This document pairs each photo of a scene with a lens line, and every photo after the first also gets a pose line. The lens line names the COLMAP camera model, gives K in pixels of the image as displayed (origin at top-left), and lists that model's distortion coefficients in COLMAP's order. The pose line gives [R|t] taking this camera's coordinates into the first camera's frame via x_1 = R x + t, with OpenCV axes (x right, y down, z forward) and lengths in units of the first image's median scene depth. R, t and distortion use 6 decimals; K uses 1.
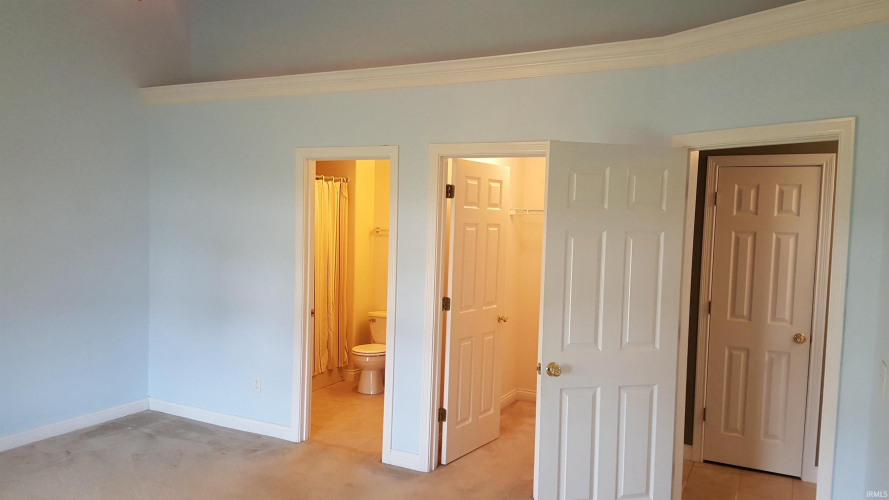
lens RADIAL K [[662.3, 0, 440.1], [0, 662.3, 251.1], [0, 0, 1]] dist [0.082847, -0.126128]
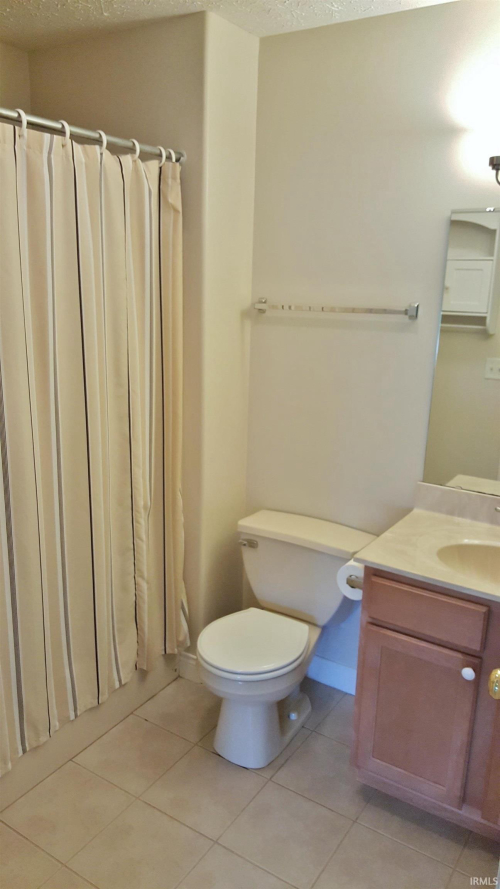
lens RADIAL K [[662.3, 0, 247.3], [0, 662.3, 449.5], [0, 0, 1]] dist [0.082847, -0.126128]
pose [[0.997798, 0.017994, -0.063841, -0.080418], [-0.005336, 0.981156, 0.193143, -0.025963], [0.066114, -0.192377, 0.979091, 0.635094]]
